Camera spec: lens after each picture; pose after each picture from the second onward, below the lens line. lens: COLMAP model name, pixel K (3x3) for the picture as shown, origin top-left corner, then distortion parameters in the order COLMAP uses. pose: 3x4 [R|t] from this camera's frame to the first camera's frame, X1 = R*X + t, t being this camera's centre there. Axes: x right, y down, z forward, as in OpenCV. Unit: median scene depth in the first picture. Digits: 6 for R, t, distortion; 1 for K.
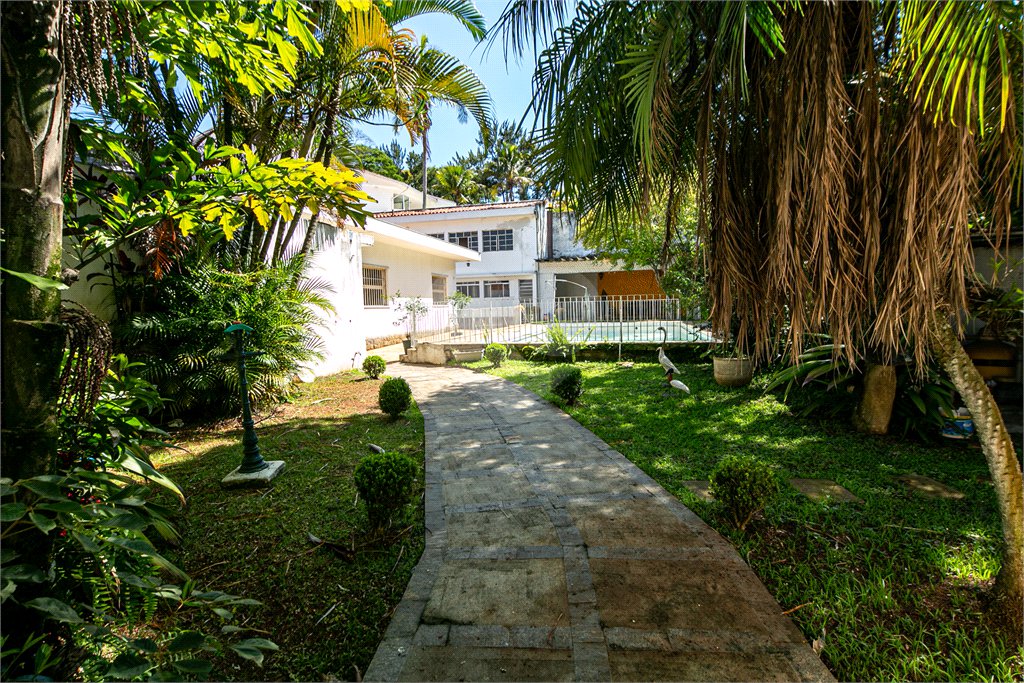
lens RADIAL K [[488.3, 0, 512.0], [0, 488.3, 341.5], [0, 0, 1]] dist [0.001327, -0.000030]
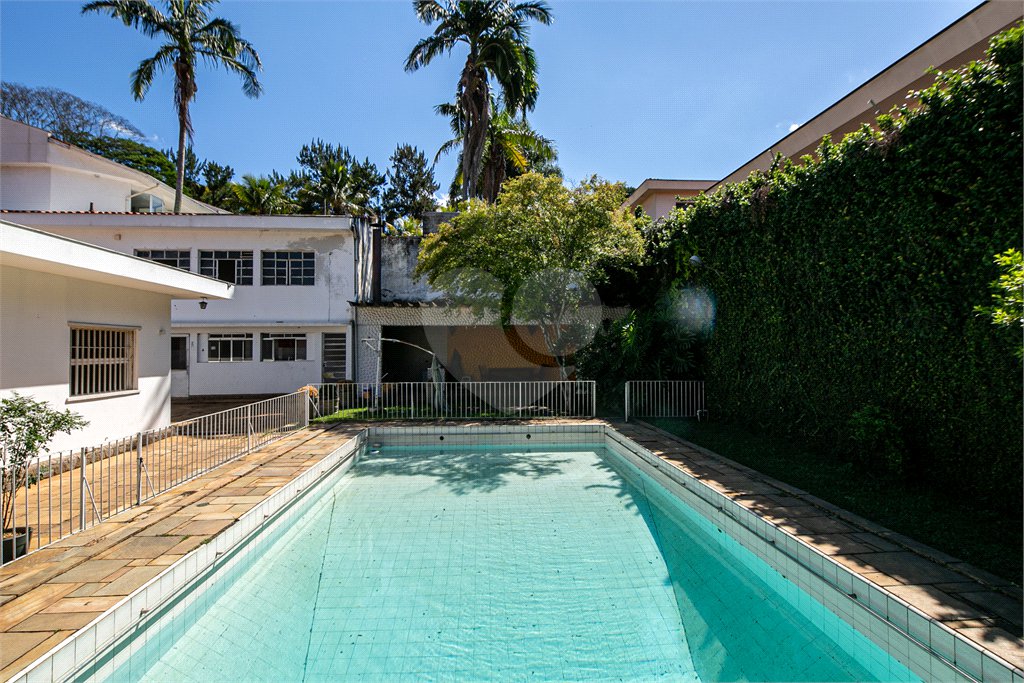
lens RADIAL K [[488.3, 0, 512.0], [0, 488.3, 341.5], [0, 0, 1]] dist [0.001327, -0.000030]
pose [[0.946906, 0.025818, 0.320473, 0.042265], [0.004186, 0.995696, -0.092583, -0.057146], [-0.321484, 0.089009, 0.942722, 0.337596]]
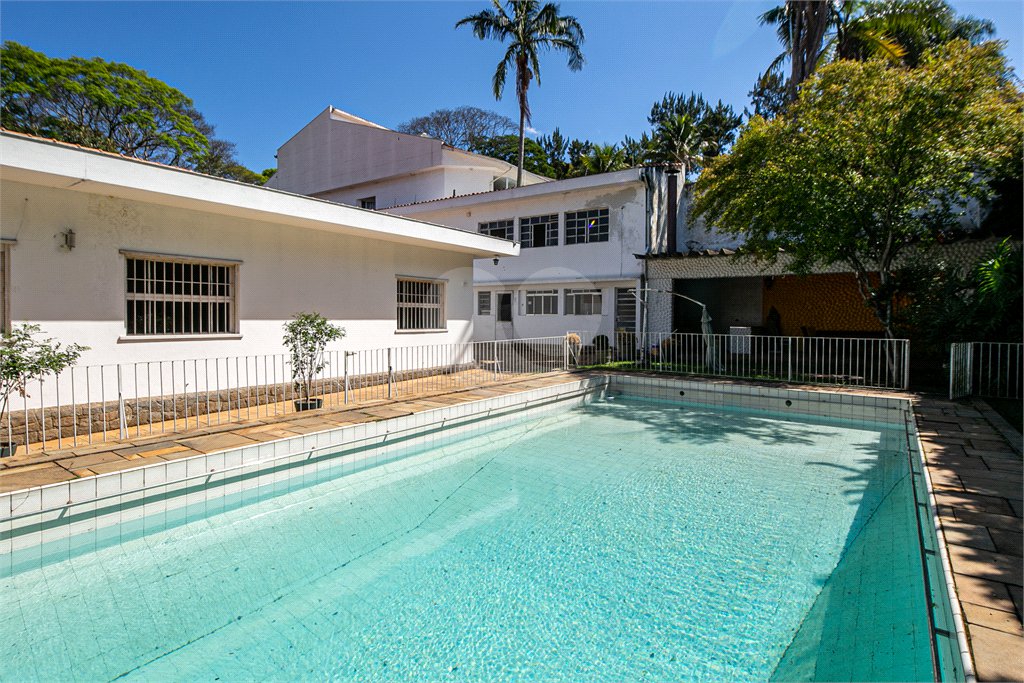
lens RADIAL K [[520.8, 0, 516.2], [0, 520.8, 331.4], [0, 0, 1]] dist [0.001837, -0.000174]
pose [[0.934674, 0.044928, -0.352655, 0.131078], [-0.058783, 0.997859, -0.028672, -0.044089], [0.350612, 0.047529, 0.935314, 0.331361]]
